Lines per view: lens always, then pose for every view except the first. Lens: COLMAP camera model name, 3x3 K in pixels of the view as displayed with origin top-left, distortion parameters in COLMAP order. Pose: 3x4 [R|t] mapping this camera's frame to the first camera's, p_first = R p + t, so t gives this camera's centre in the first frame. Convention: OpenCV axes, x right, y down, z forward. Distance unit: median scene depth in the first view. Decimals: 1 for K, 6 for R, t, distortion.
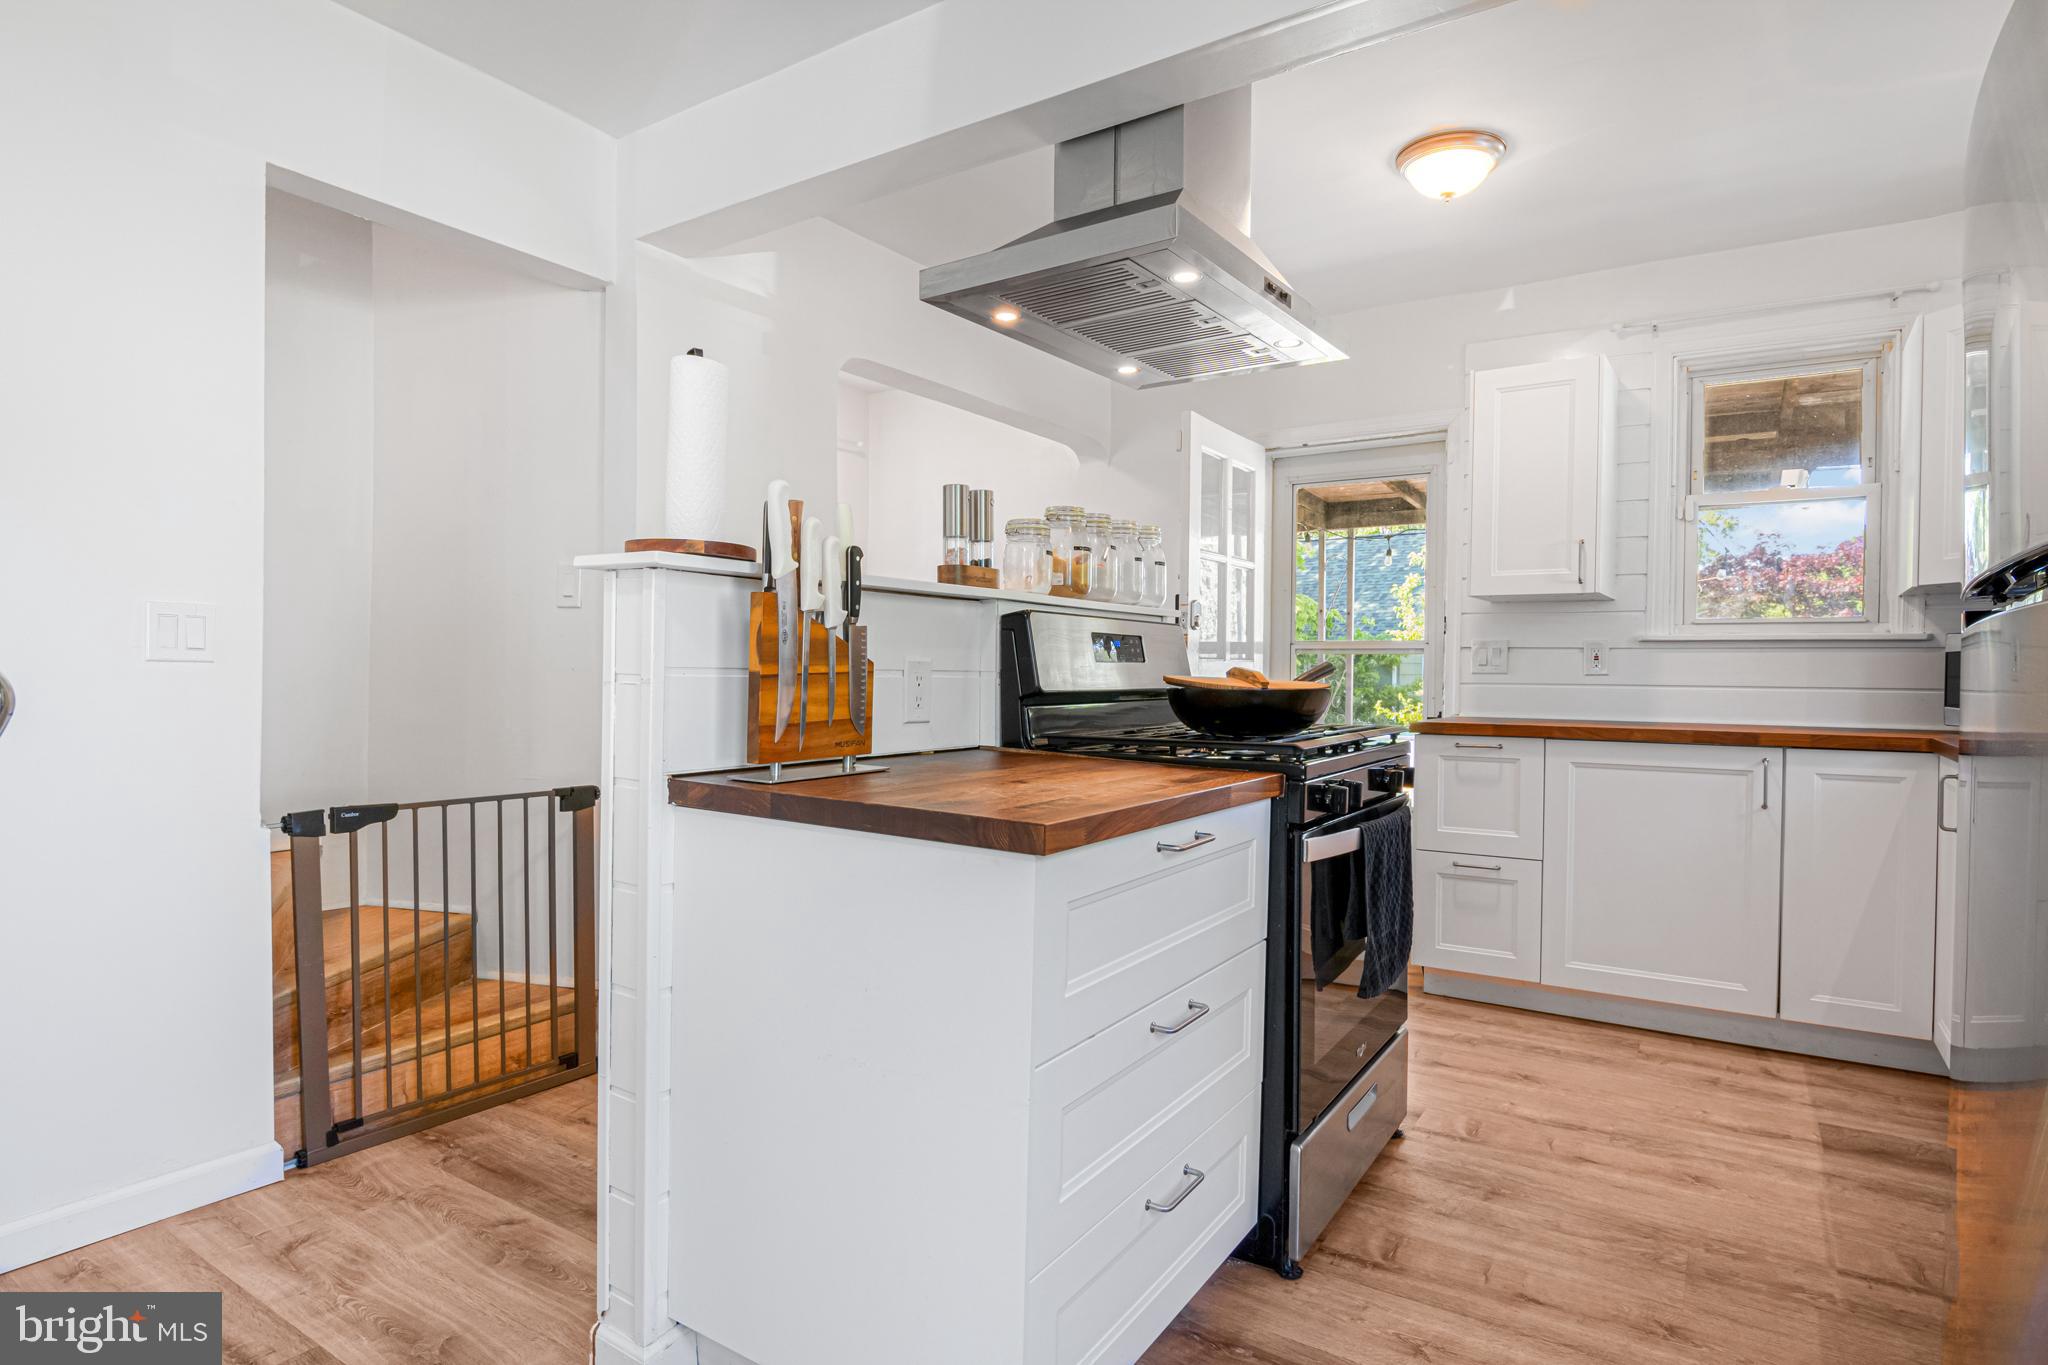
lens RADIAL K [[1091.9, 0, 1018.4], [0, 1091.9, 687.4], [0, 0, 1]] dist [-0.008803, -0.004158]
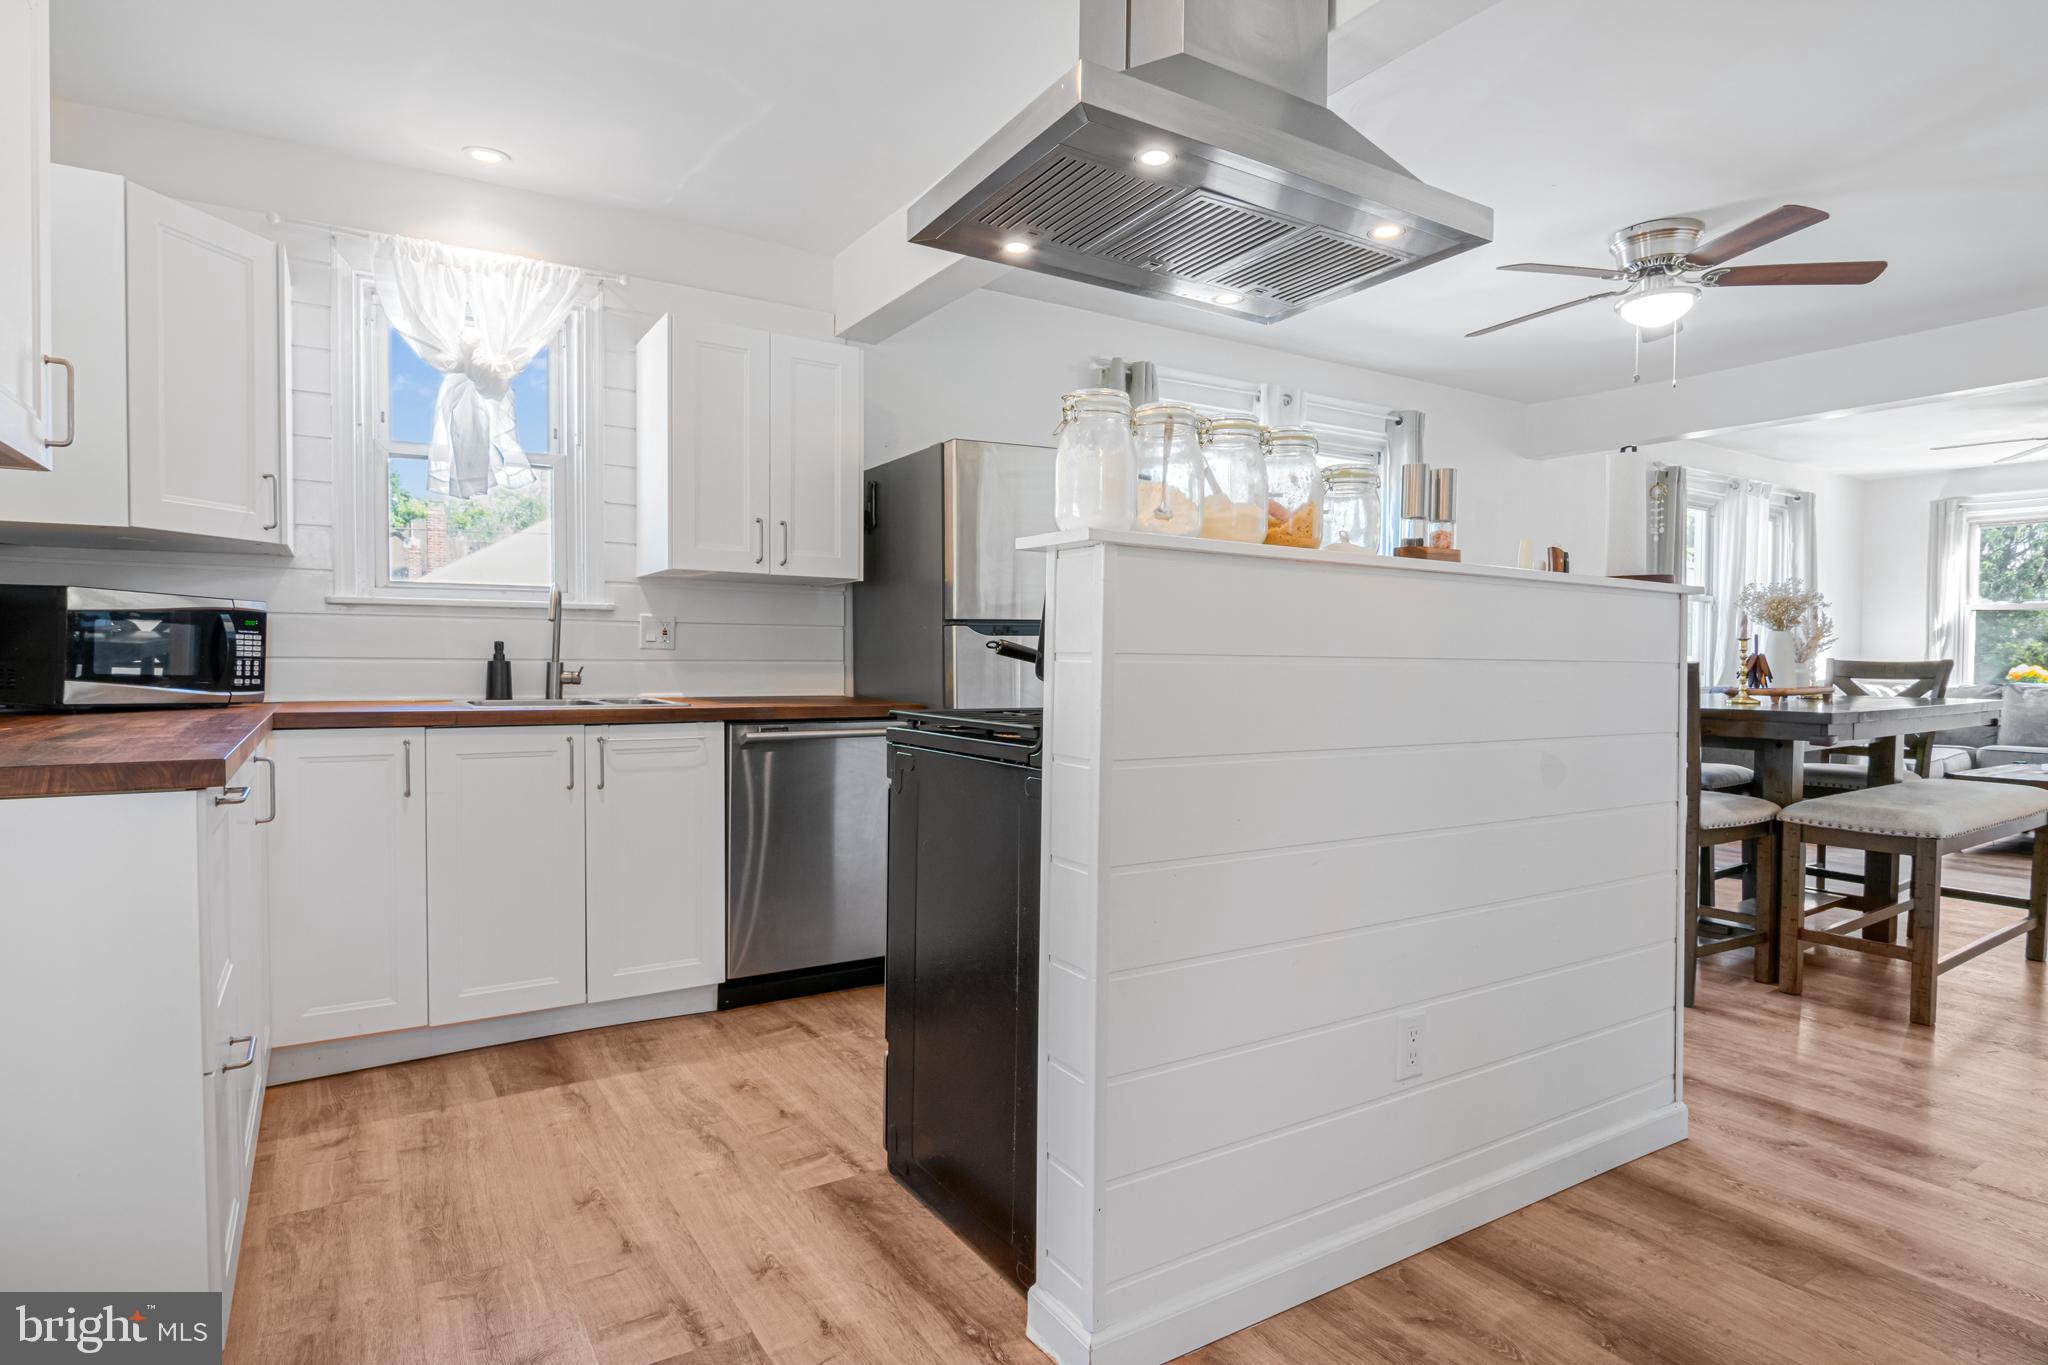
lens RADIAL K [[1091.9, 0, 1019.6], [0, 1091.9, 689.3], [0, 0, 1]] dist [-0.008803, -0.004158]
pose [[-0.913071, -0.027288, 0.406887, -0.082112], [-0.010182, 0.998973, 0.044147, -0.017650], [-0.407674, 0.036167, -0.912411, 1.511739]]
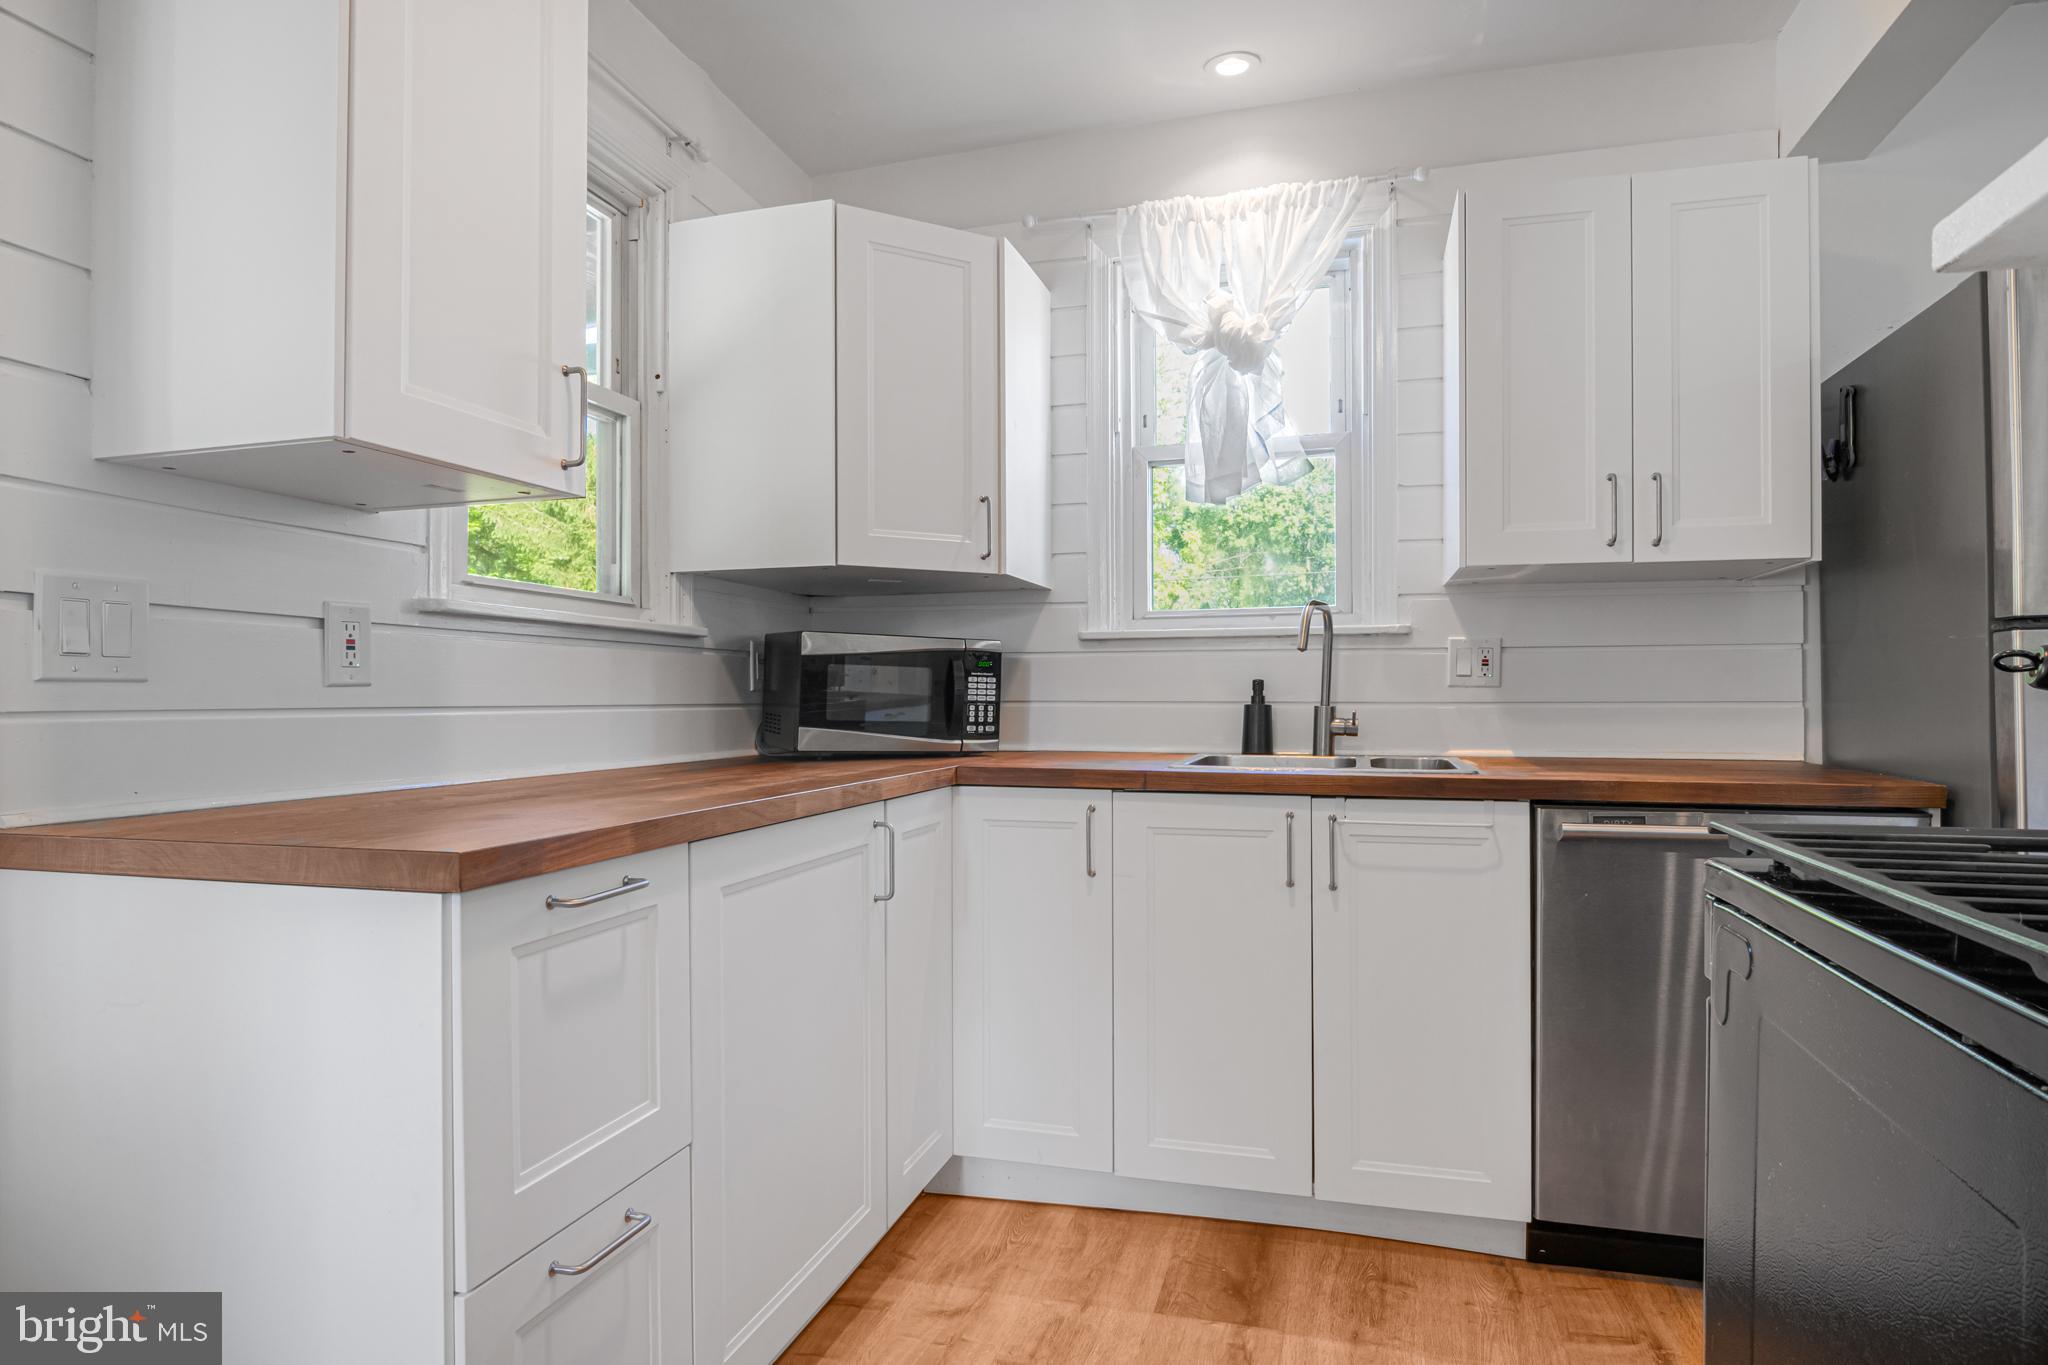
lens RADIAL K [[1147.9, 0, 1018.5], [0, 1147.9, 691.6], [0, 0, 1]] dist [-0.015576, -0.005353]
pose [[-0.297420, -0.005211, 0.954732, 0.044456], [0.012460, 0.999879, 0.009338, -0.013204], [-0.954665, 0.014673, -0.297319, 1.158203]]
